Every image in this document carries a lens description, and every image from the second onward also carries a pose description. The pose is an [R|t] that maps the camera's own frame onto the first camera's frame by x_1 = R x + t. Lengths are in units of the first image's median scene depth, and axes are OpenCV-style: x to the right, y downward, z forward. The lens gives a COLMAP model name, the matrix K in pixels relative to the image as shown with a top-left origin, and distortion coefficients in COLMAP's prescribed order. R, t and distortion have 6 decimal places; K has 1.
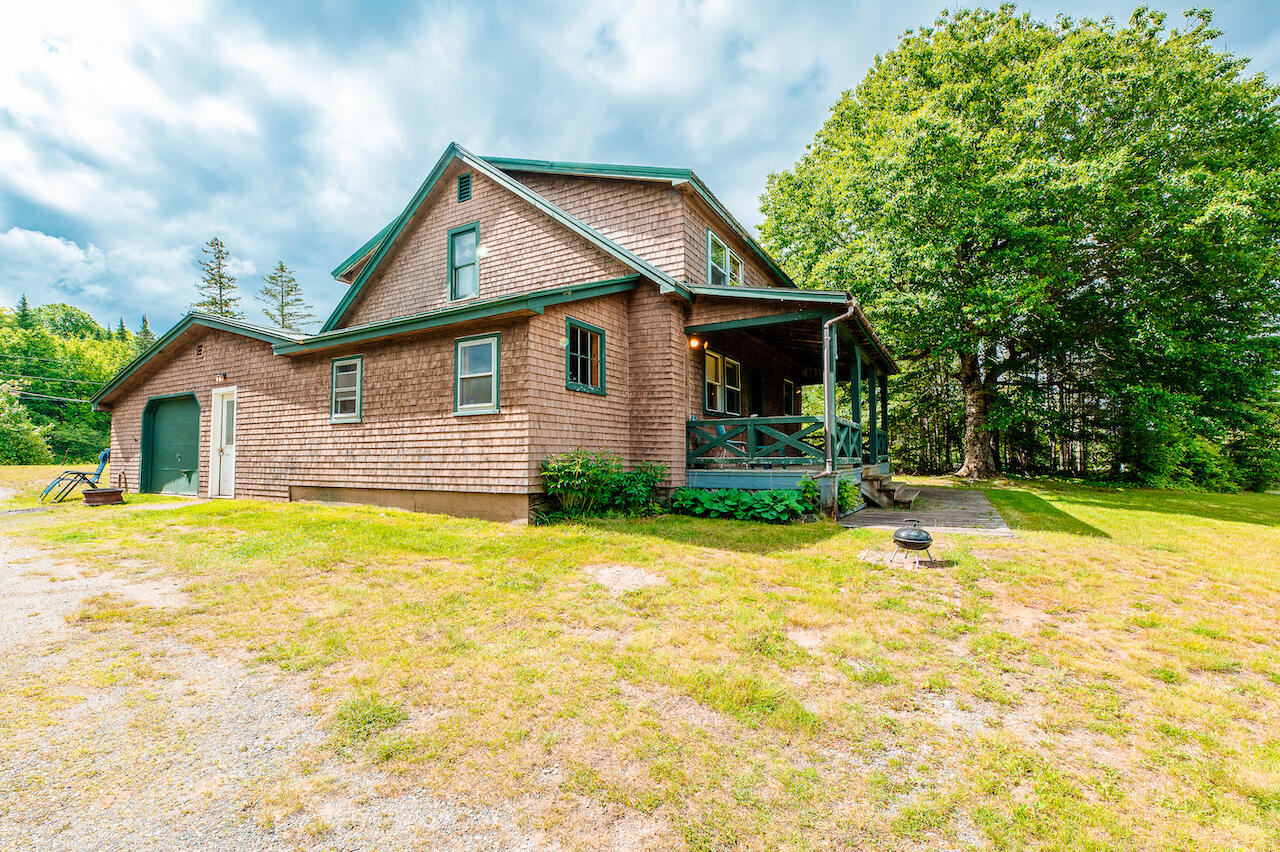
lens RADIAL K [[543.1, 0, 642.9], [0, 543.1, 449.9], [0, 0, 1]] dist [0.004010, -0.005129]
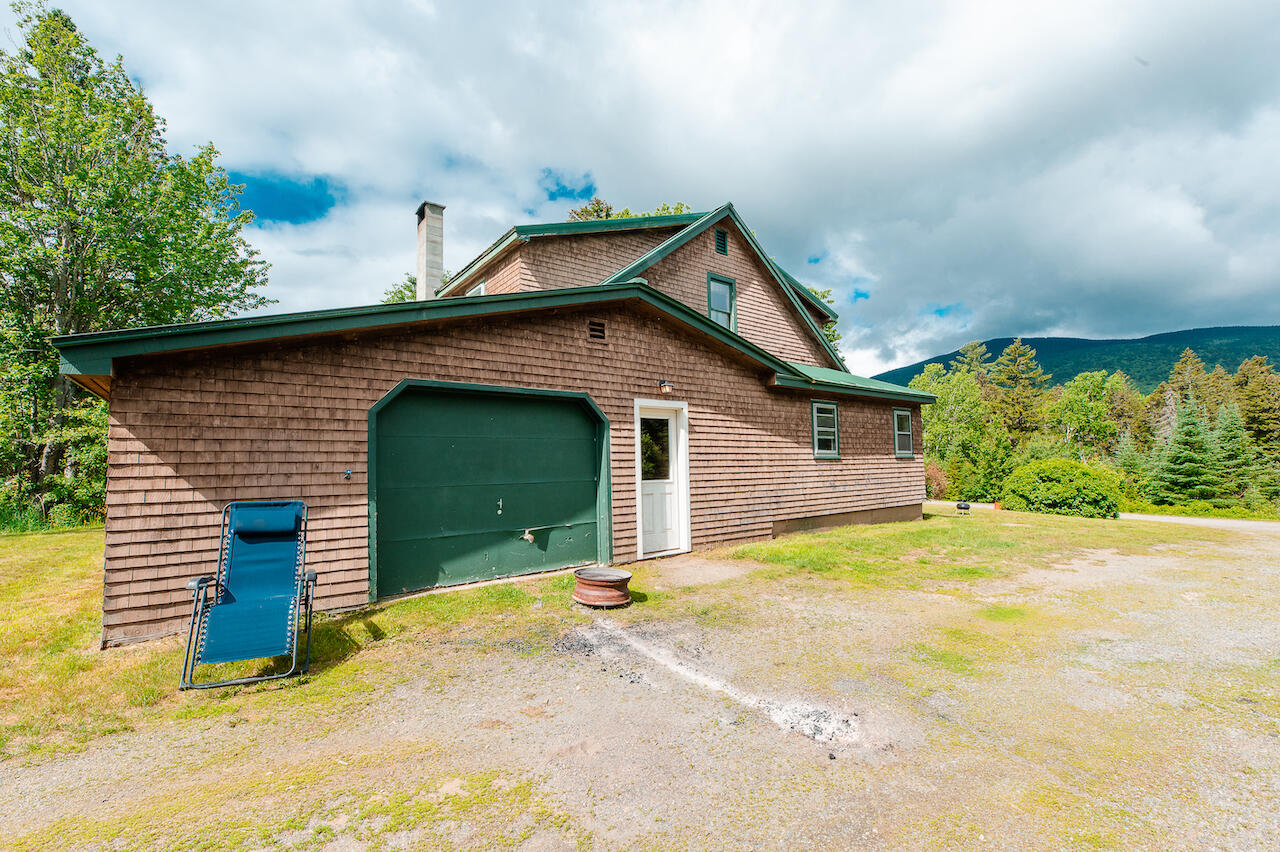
lens RADIAL K [[543.1, 0, 642.9], [0, 543.1, 449.9], [0, 0, 1]] dist [0.004010, -0.005129]
pose [[0.384425, 0.024565, 0.922830, -2.036799], [0.001784, 0.999624, -0.027352, -0.042511], [-0.923155, 0.012161, 0.384236, 1.060093]]
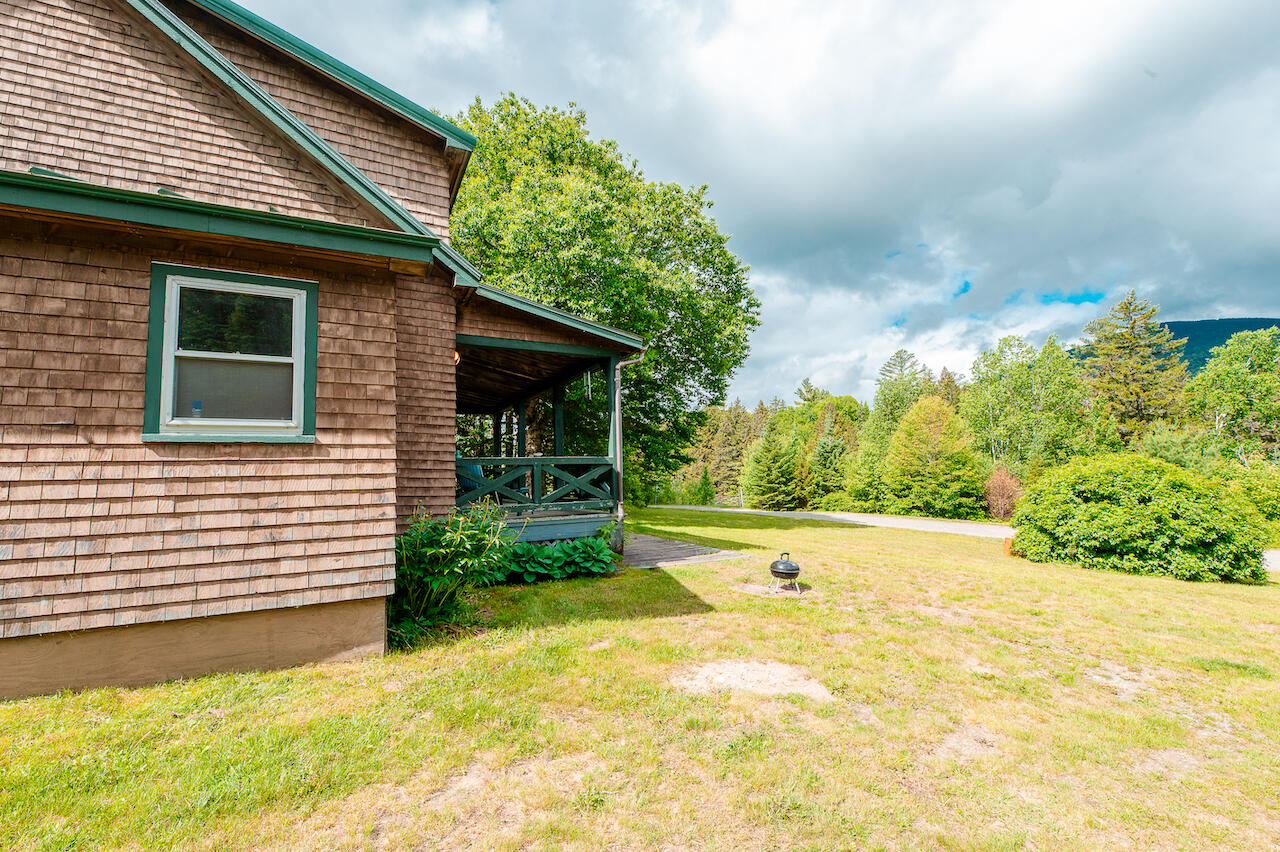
lens RADIAL K [[543.1, 0, 642.9], [0, 543.1, 449.9], [0, 0, 1]] dist [0.004010, -0.005129]
pose [[0.544488, 0.032177, 0.838151, -0.484970], [0.013512, 0.998798, -0.047122, -0.031038], [-0.838660, 0.036983, 0.543399, 0.446932]]
